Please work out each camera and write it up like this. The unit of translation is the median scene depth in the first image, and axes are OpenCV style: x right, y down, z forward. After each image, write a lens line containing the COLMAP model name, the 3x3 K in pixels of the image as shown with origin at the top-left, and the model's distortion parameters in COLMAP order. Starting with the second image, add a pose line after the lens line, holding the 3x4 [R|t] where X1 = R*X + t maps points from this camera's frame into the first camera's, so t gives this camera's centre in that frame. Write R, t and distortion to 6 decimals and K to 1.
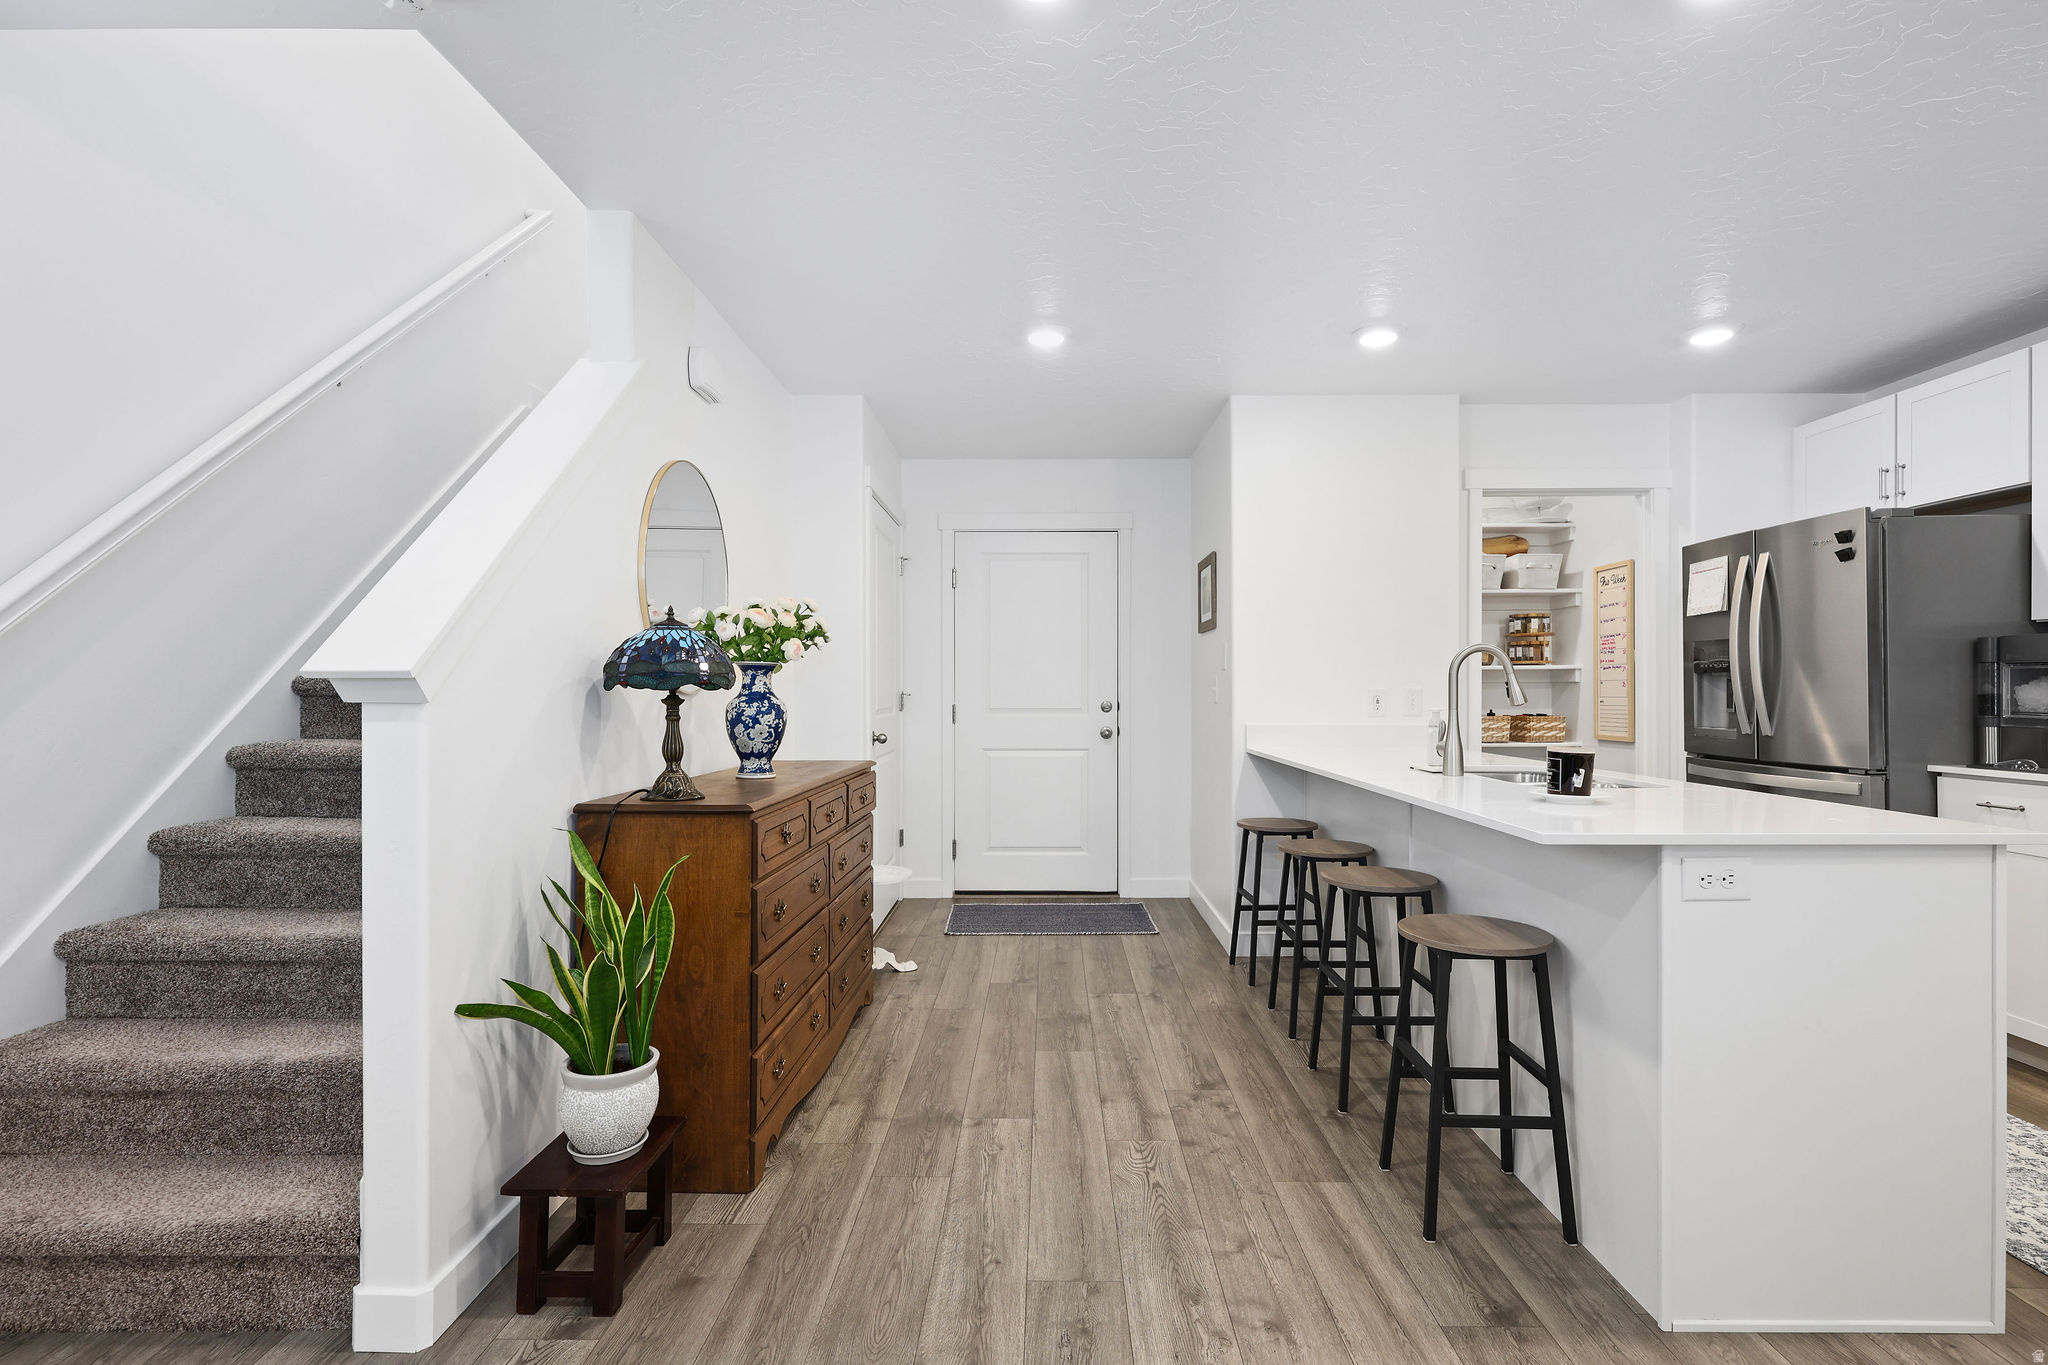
lens RADIAL K [[953.0, 0, 1043.9], [0, 953.0, 696.9], [0, 0, 1]] dist [-0.000458, 0.001243]
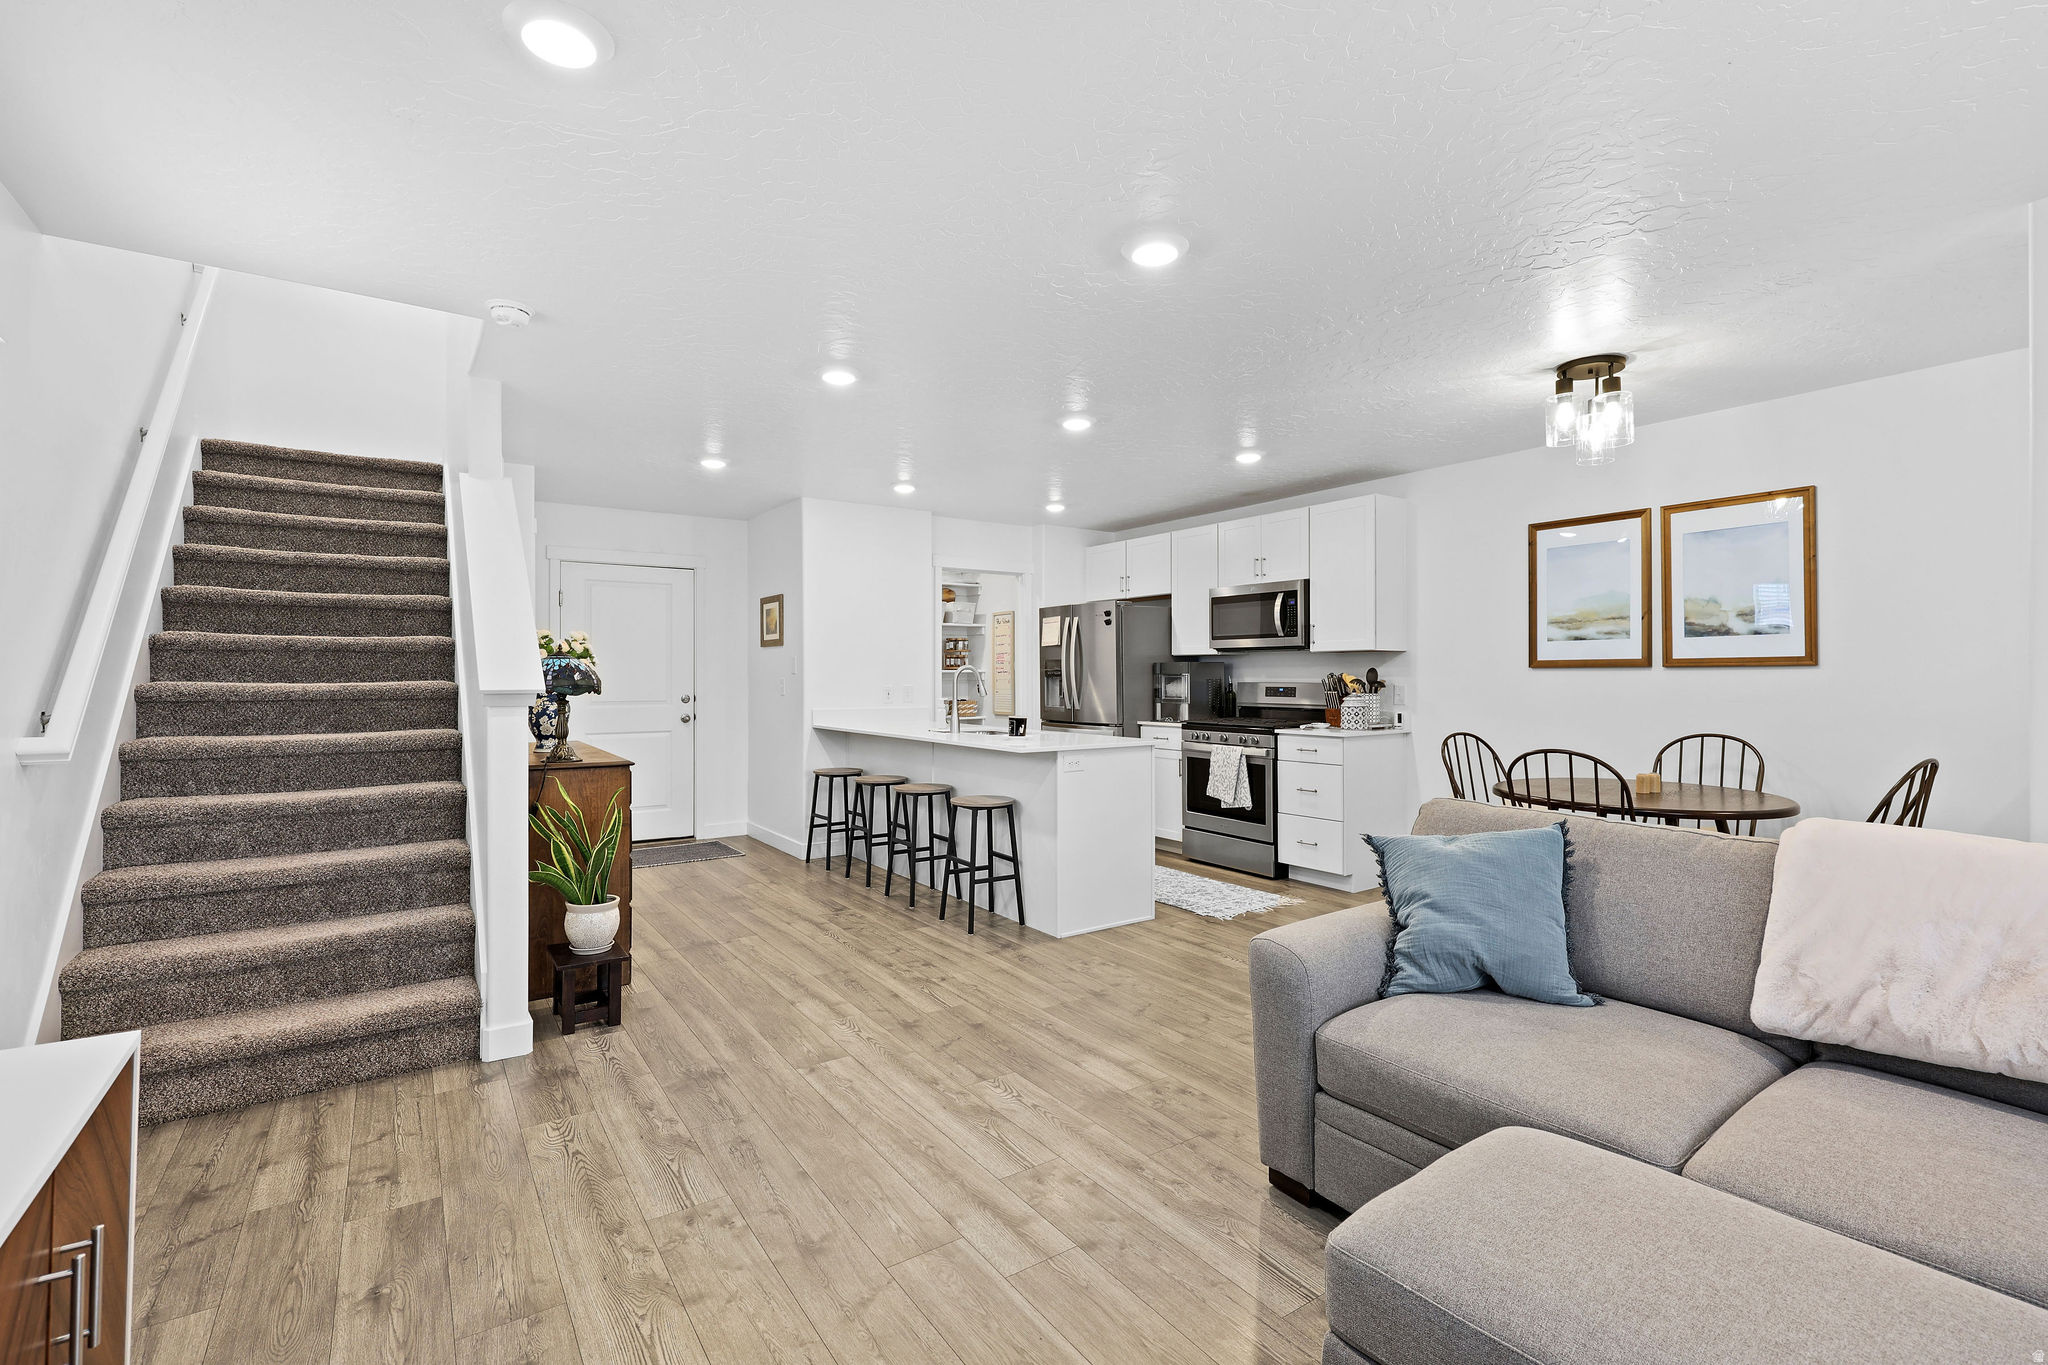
lens RADIAL K [[900.4, 0, 1016.4], [0, 900.4, 677.6], [0, 0, 1]] dist [-0.001405, -0.000658]
pose [[0.823084, -0.001356, 0.567918, -0.484230], [0.004858, 0.999977, -0.004652, -0.020368], [-0.567899, 0.006588, 0.823072, -0.555287]]
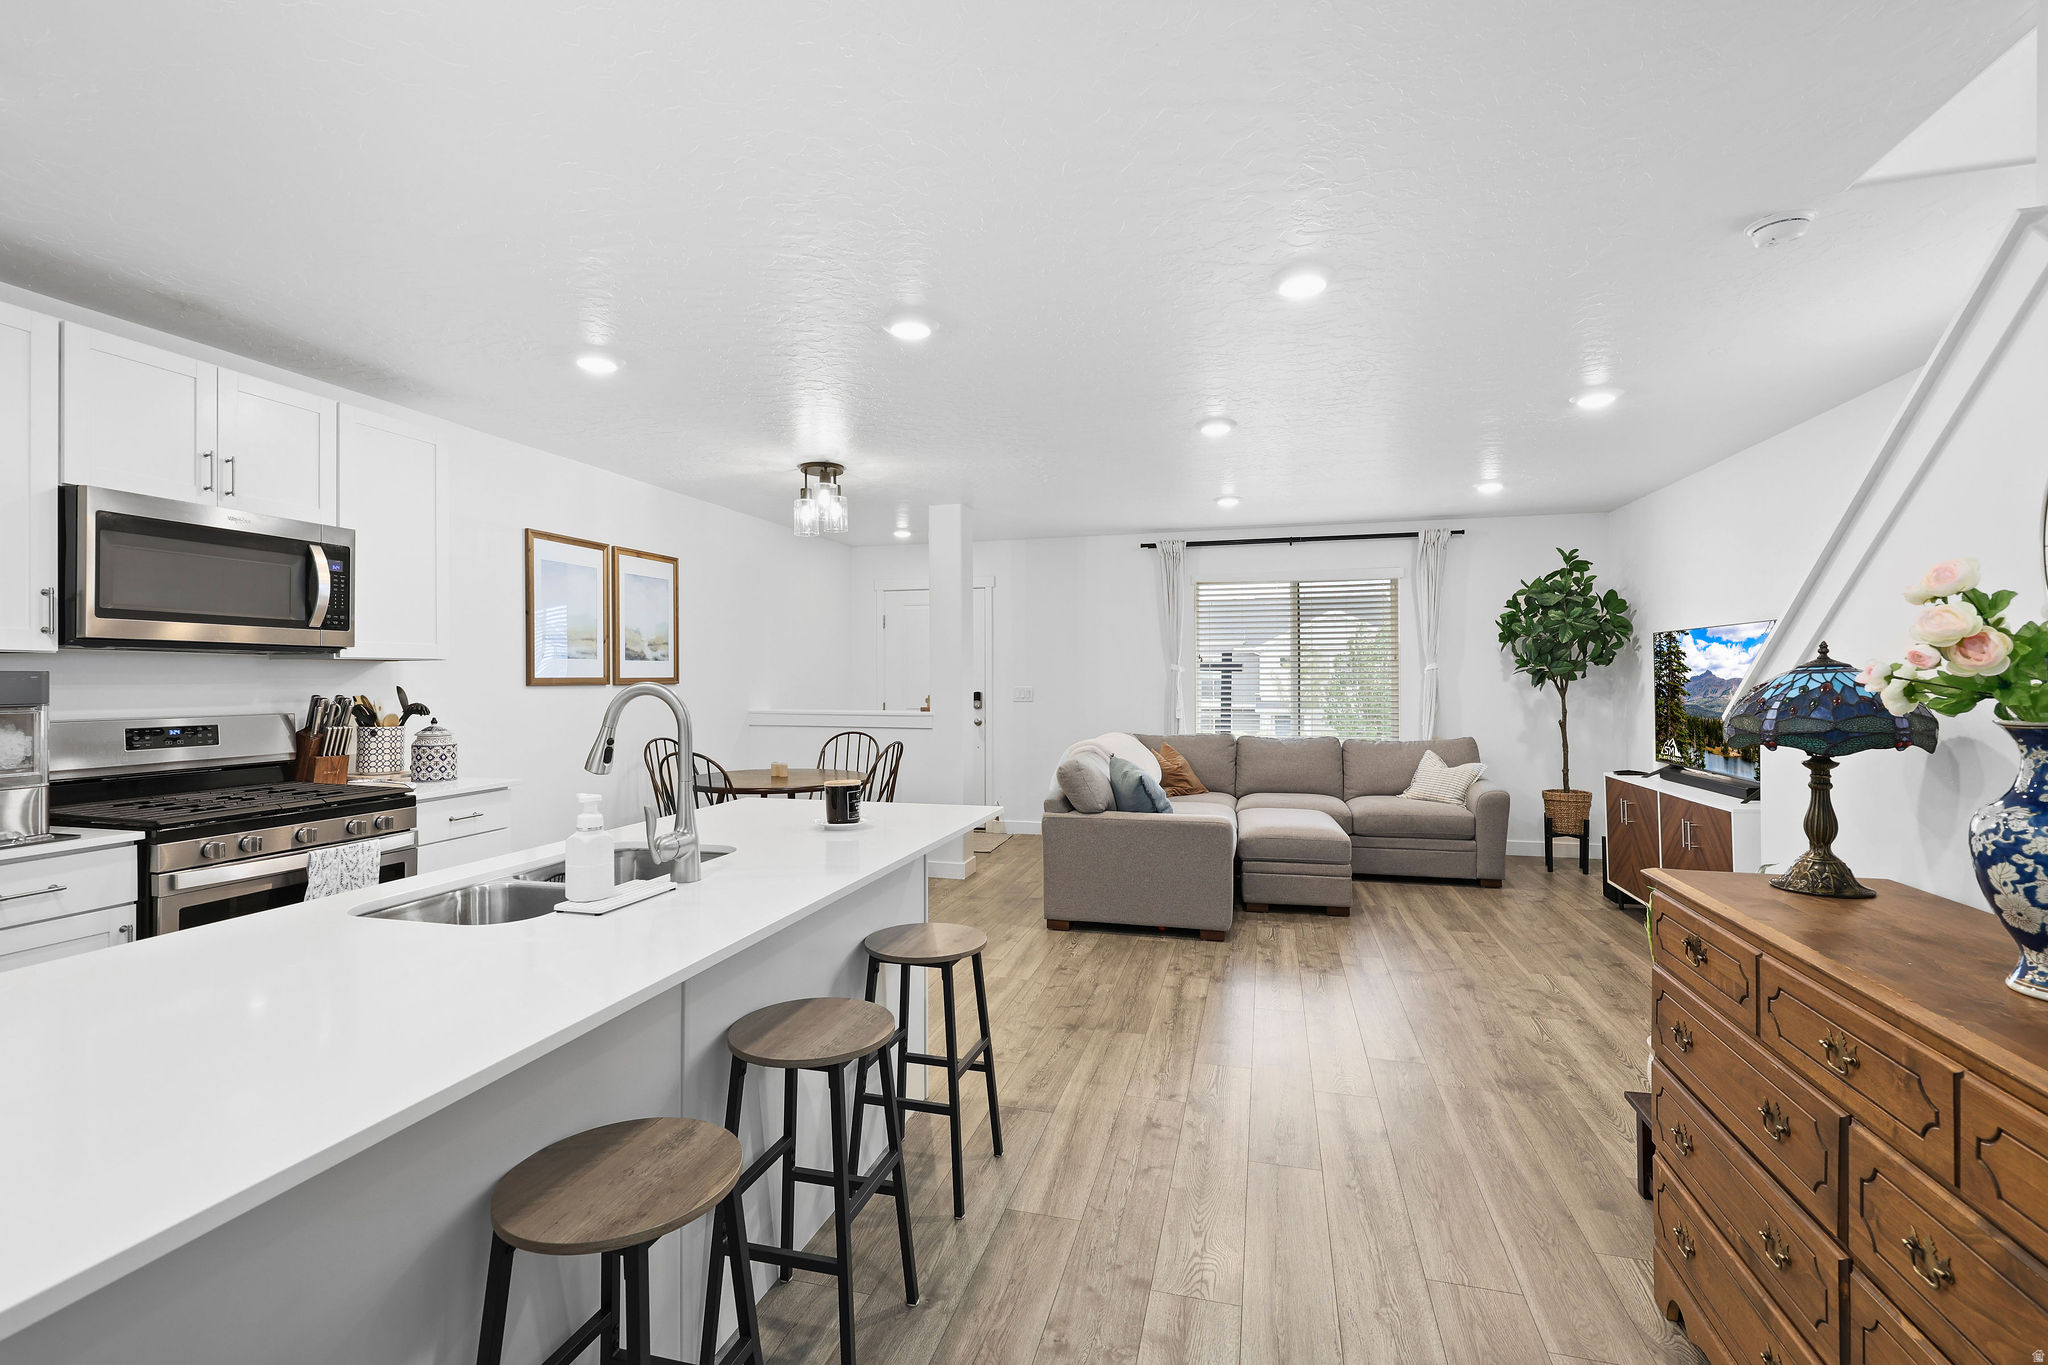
lens RADIAL K [[912.3, 0, 1005.8], [0, 912.3, 682.7], [0, 0, 1]] dist [-0.001515, 0.000107]
pose [[-0.963027, 0.003811, 0.269379, 0.039027], [0.007316, 0.999901, 0.012007, -0.058411], [-0.269306, 0.013533, -0.962959, 1.467468]]
